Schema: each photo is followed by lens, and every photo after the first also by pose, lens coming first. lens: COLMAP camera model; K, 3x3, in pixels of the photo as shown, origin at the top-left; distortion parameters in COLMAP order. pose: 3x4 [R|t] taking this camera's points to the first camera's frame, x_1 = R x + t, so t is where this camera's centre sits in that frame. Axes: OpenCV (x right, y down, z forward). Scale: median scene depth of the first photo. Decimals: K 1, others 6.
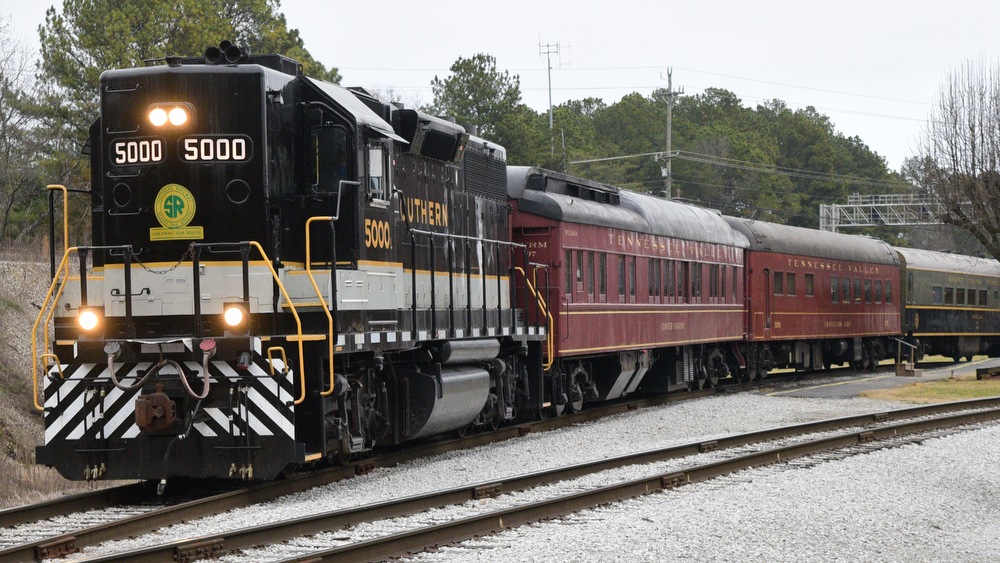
lens RADIAL K [[2590.3, 0, 500.0], [0, 2590.3, 281.5], [0, 0, 1]] dist [0.087556, 0.183597]
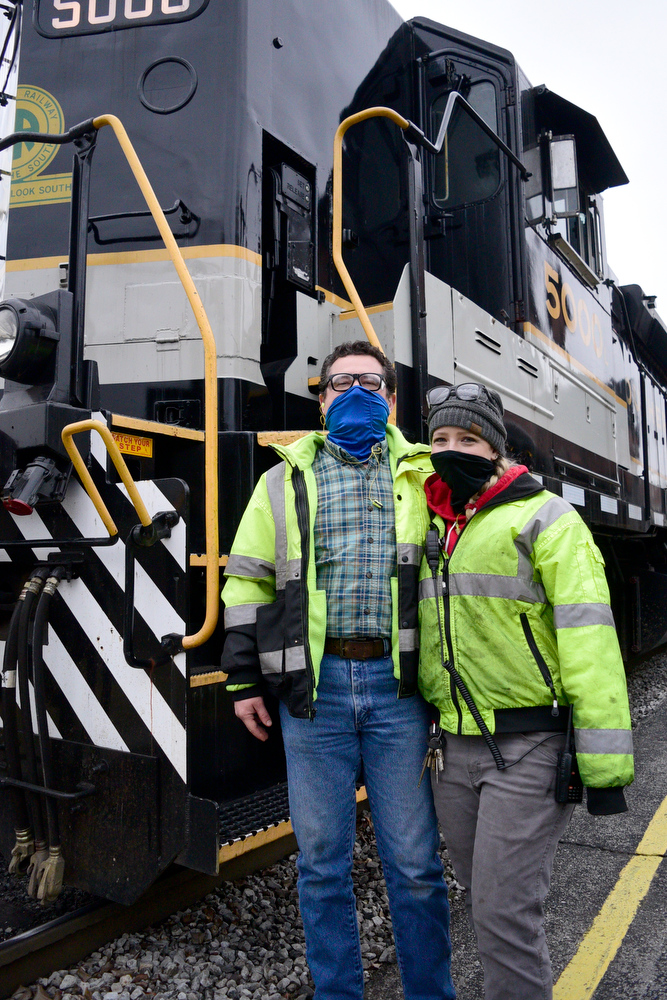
lens RADIAL K [[794.0, 0, 333.5], [0, 794.0, 500.0], [0, 0, 1]] dist [-0.103992, 0.006568]
pose [[0.919175, -0.019925, -0.393346, -0.033561], [-0.006682, 0.997787, -0.066157, 0.037463], [0.393794, 0.063438, 0.917007, 0.928179]]
